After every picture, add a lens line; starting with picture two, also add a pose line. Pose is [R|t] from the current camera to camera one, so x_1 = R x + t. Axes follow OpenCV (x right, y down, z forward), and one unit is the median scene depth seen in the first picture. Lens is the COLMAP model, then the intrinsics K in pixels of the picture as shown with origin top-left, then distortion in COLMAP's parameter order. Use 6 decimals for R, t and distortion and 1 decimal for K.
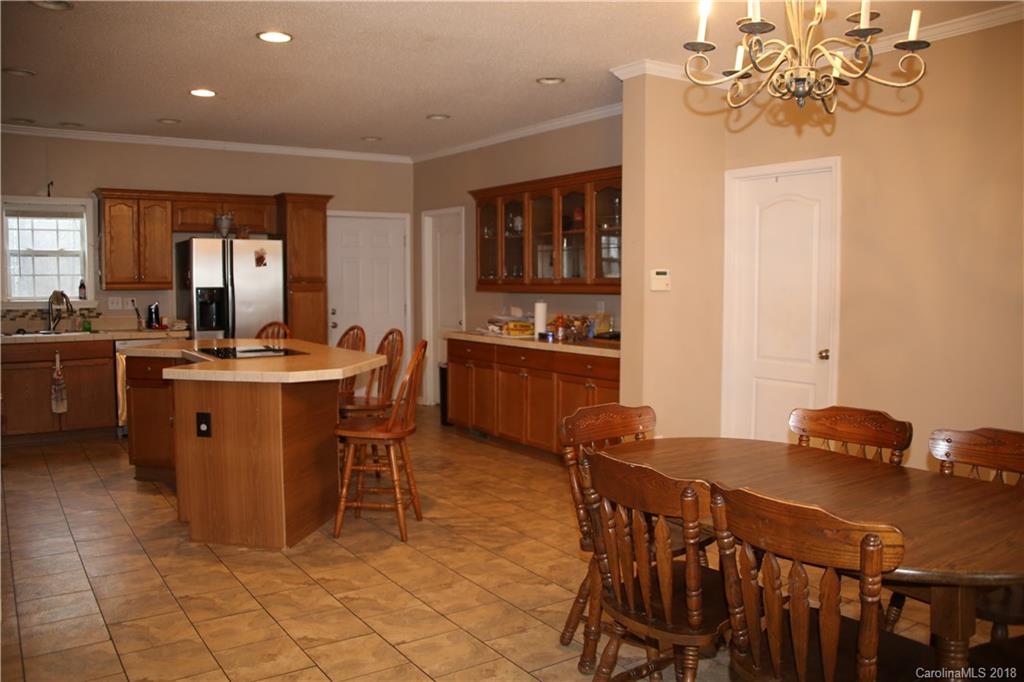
lens RADIAL K [[831.5, 0, 512.0], [0, 831.5, 341.0], [0, 0, 1]] dist [-0.182007, 0.147762]
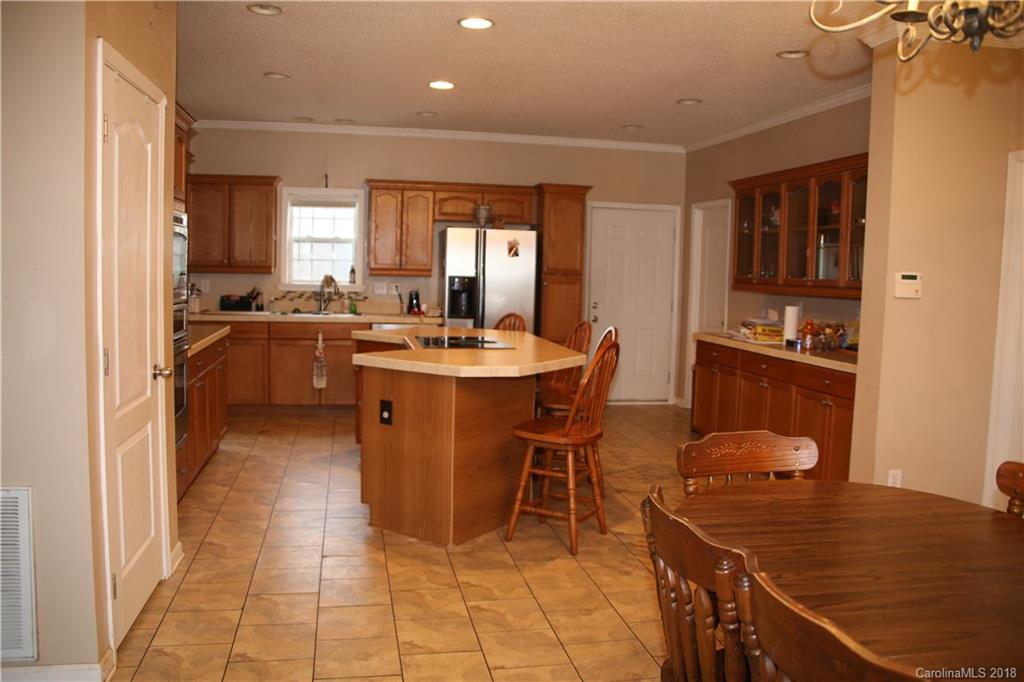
lens RADIAL K [[831.5, 0, 512.0], [0, 831.5, 341.0], [0, 0, 1]] dist [-0.182007, 0.147762]
pose [[0.918100, 0.057432, -0.392167, 0.103214], [-0.054412, 0.998341, 0.018821, -0.008381], [0.392597, 0.004059, 0.919702, 0.073230]]
